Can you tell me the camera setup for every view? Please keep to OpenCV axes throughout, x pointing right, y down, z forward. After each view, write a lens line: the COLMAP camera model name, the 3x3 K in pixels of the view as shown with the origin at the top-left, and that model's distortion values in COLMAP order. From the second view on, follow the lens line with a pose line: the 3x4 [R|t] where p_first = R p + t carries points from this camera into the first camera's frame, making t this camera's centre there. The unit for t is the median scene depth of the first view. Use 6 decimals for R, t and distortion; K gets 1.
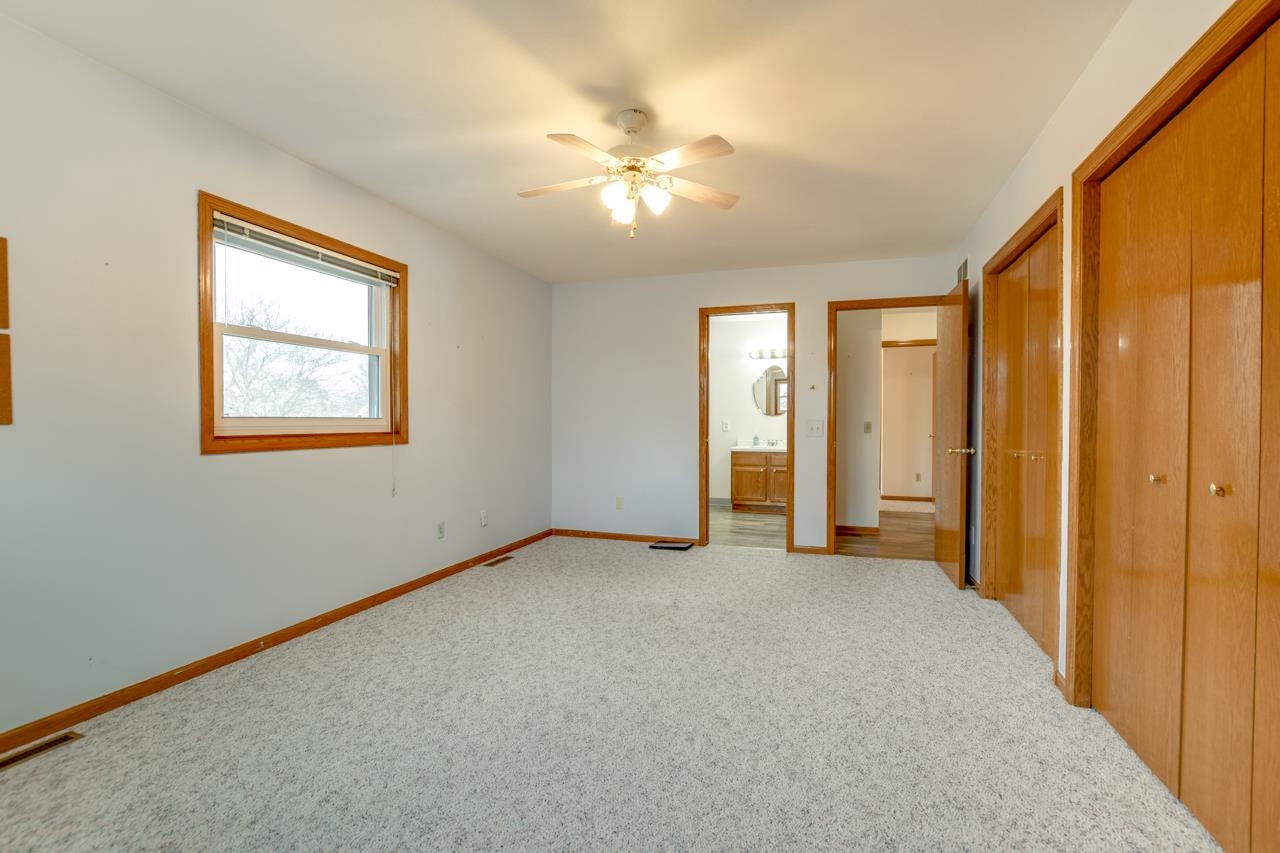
lens RADIAL K [[560.3, 0, 647.3], [0, 560.3, 428.8], [0, 0, 1]] dist [-0.029269, 0.007646]
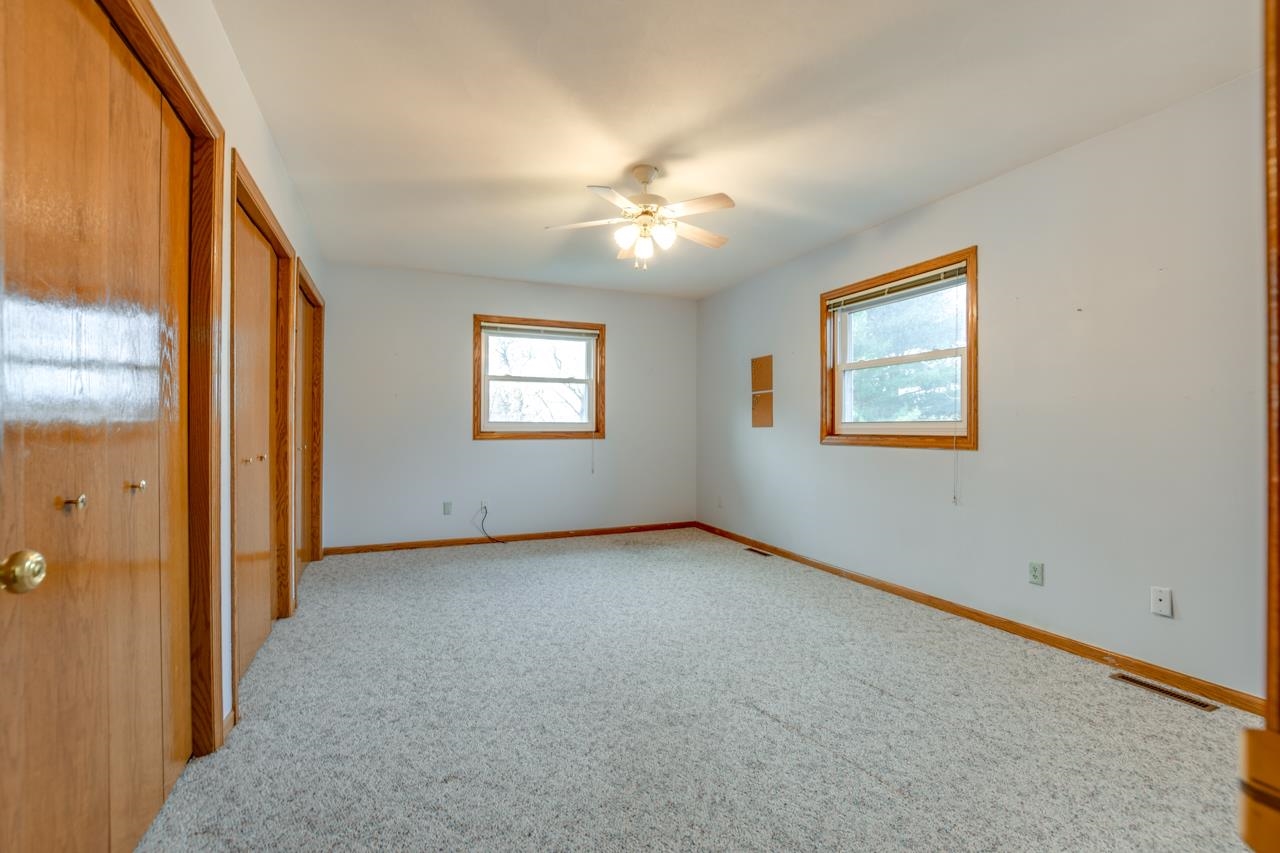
lens RADIAL K [[560.3, 0, 647.3], [0, 560.3, 428.8], [0, 0, 1]] dist [-0.029269, 0.007646]
pose [[-0.734607, -0.002826, -0.678487, 0.725135], [-0.012461, 0.999879, 0.009328, -0.010983], [0.678378, 0.015307, -0.734553, 1.748847]]
